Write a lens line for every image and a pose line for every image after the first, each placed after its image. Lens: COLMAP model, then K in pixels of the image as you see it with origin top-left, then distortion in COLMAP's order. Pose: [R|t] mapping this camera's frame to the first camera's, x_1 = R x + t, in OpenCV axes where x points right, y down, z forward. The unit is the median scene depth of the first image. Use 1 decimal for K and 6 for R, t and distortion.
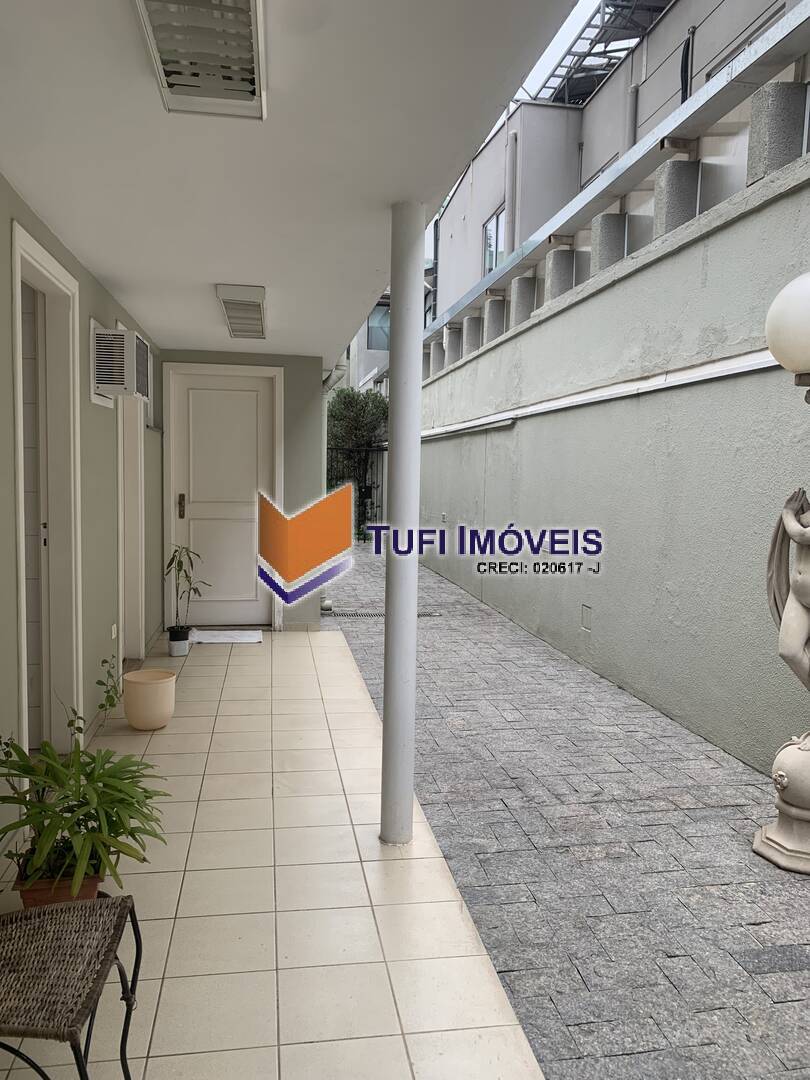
lens RADIAL K [[845.6, 0, 401.0], [0, 845.6, 542.6], [0, 0, 1]] dist [0.041854, -0.034909]
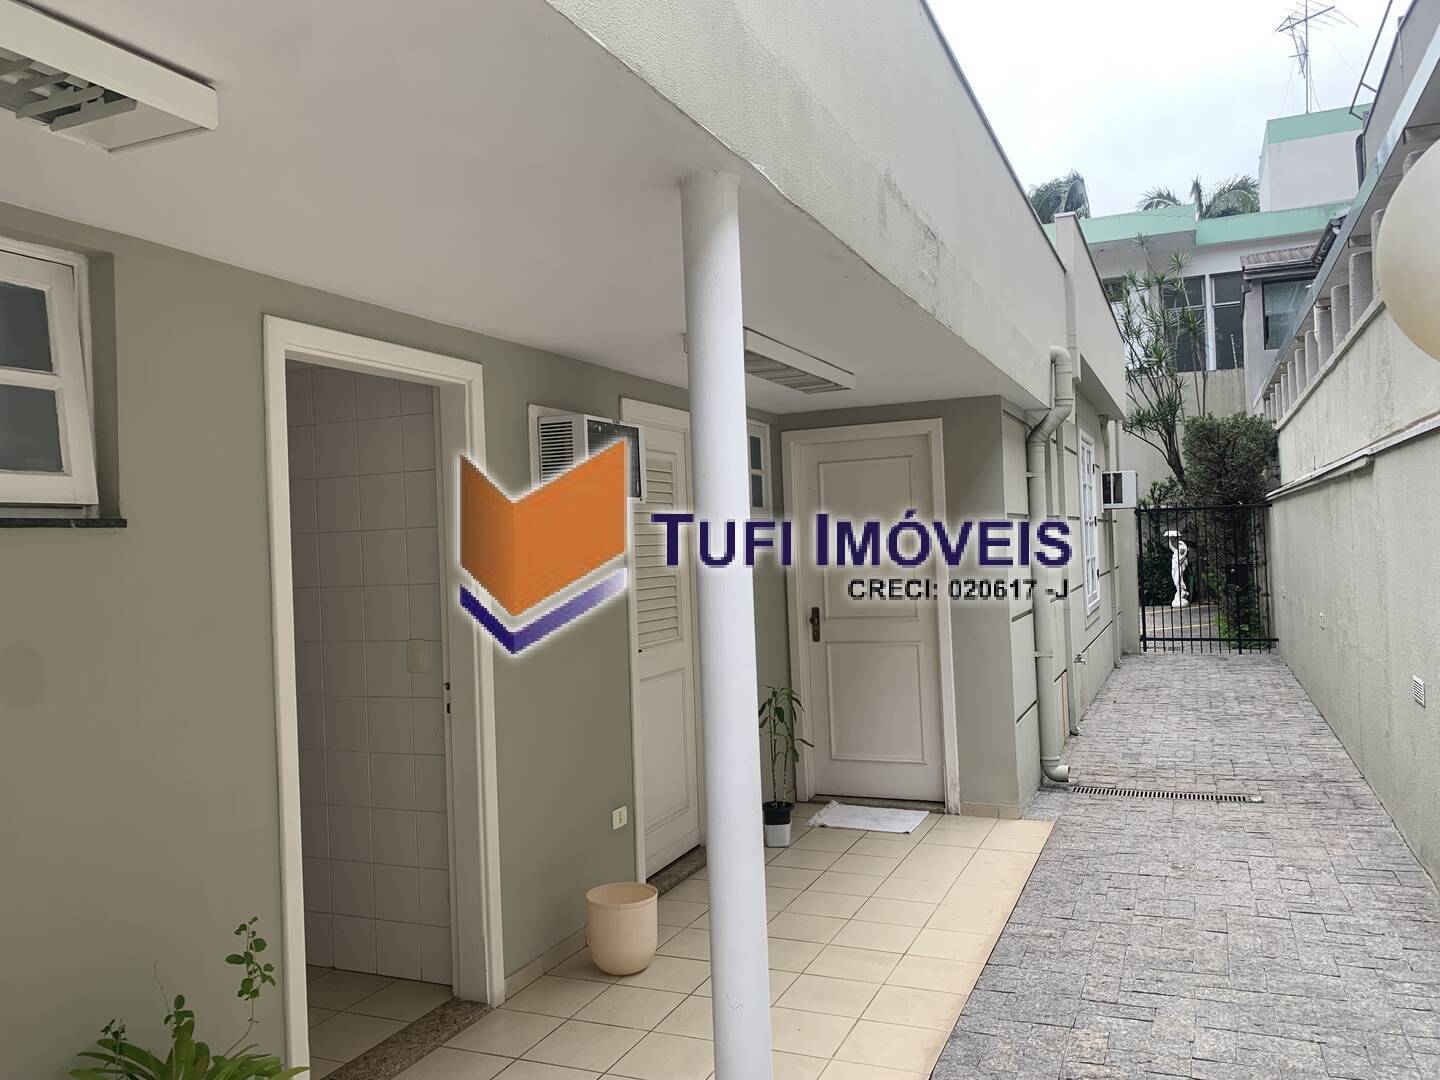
lens RADIAL K [[1127.5, 0, 719.4], [0, 1127.5, 532.4], [0, 0, 1]] dist [0.041854, -0.034909]
pose [[0.847485, -0.058679, -0.527565, 0.179891], [0.010586, 0.995542, -0.093725, -0.032855], [0.530713, 0.073845, 0.844328, 0.151750]]
